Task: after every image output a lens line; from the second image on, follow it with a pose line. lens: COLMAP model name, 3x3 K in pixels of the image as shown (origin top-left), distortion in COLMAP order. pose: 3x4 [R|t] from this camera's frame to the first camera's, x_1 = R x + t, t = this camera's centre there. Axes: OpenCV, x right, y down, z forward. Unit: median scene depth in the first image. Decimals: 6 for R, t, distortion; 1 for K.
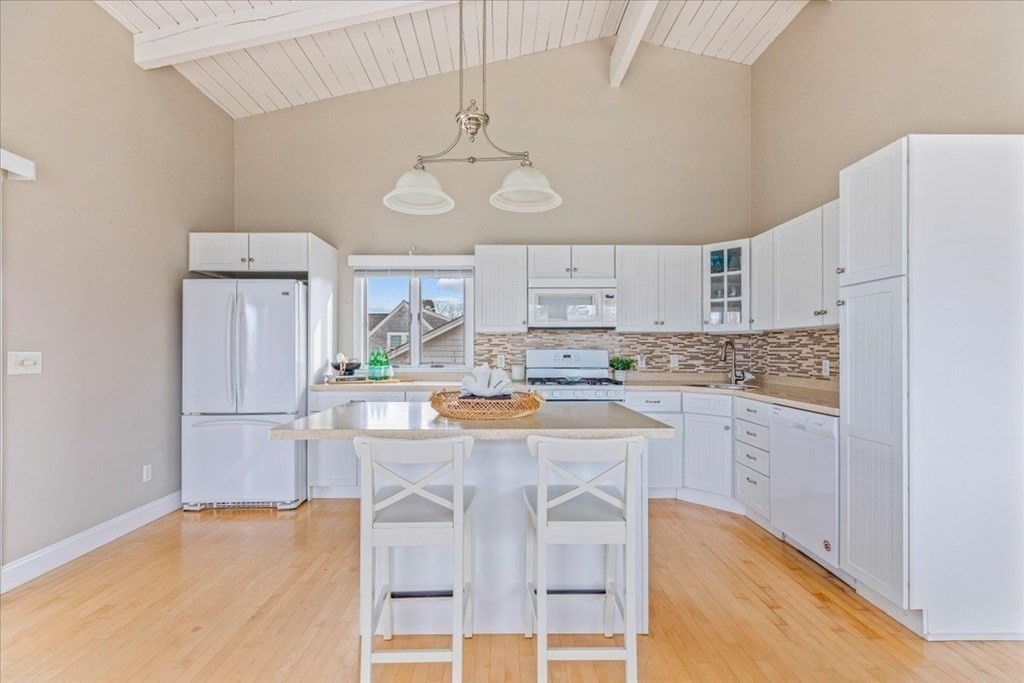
lens RADIAL K [[471.8, 0, 508.3], [0, 471.8, 351.0], [0, 0, 1]] dist [0.000021, 0.000295]
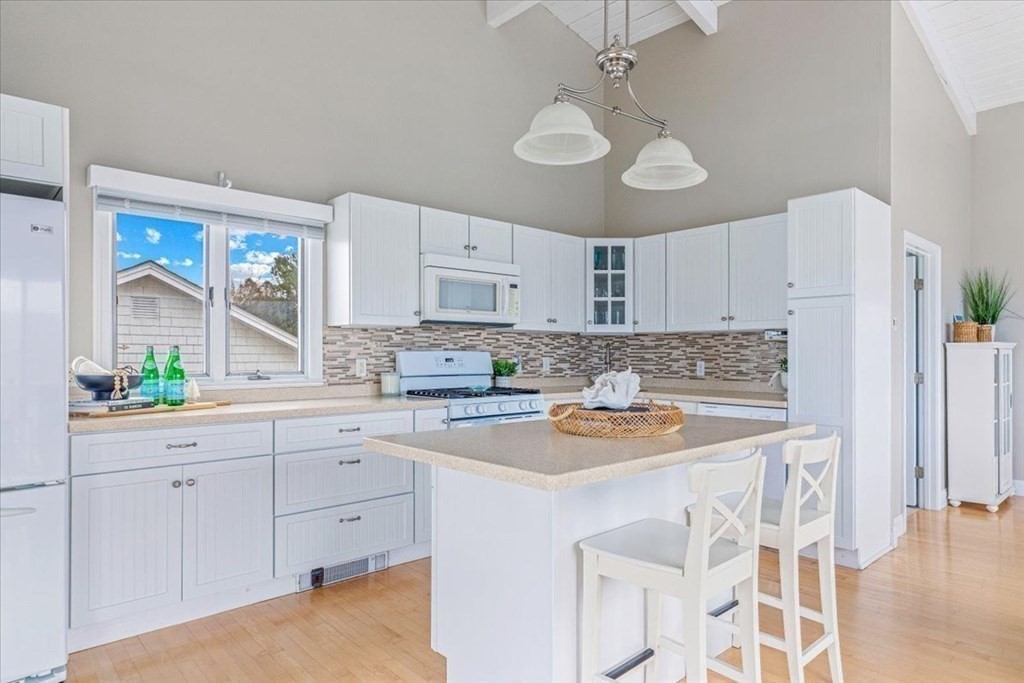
lens RADIAL K [[608.0, 0, 584.7], [0, 608.0, 353.0], [0, 0, 1]] dist [0.002574, 0.000644]
pose [[0.711903, 0.000556, 0.702278, -0.425543], [0.000168, 1.000000, -0.000962, 0.001157], [-0.702278, 0.000803, 0.711902, 0.159854]]
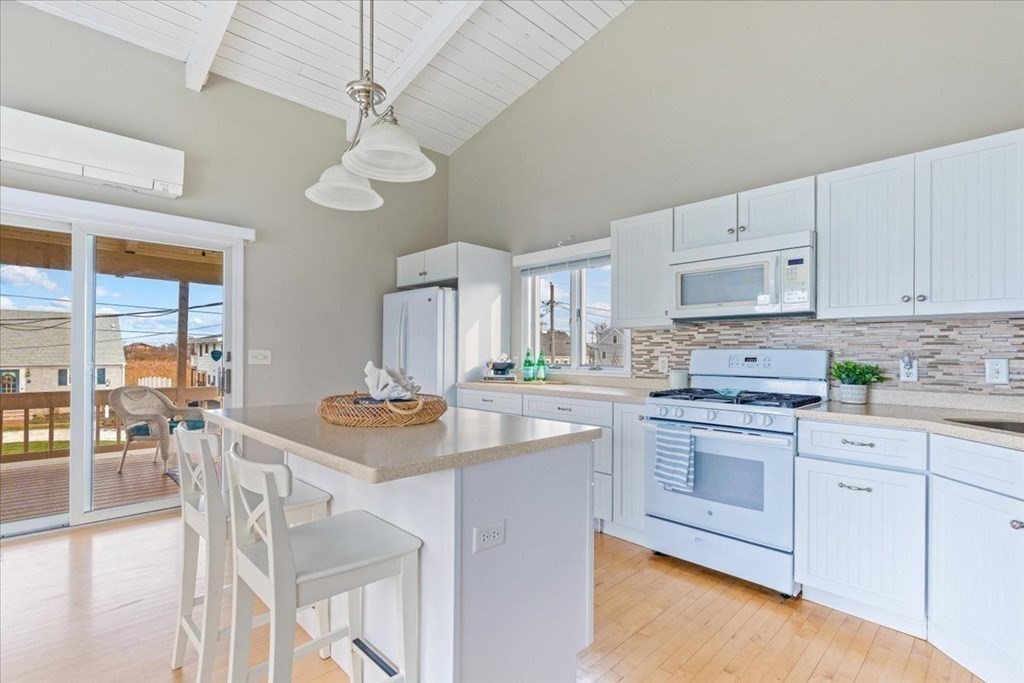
lens RADIAL K [[471.8, 0, 508.3], [0, 471.8, 351.0], [0, 0, 1]] dist [0.000021, 0.000295]
pose [[0.681055, 0.001011, -0.732231, 0.399342], [-0.004352, 0.999987, -0.002668, 0.002714], [0.732219, 0.005004, 0.681051, 0.305241]]
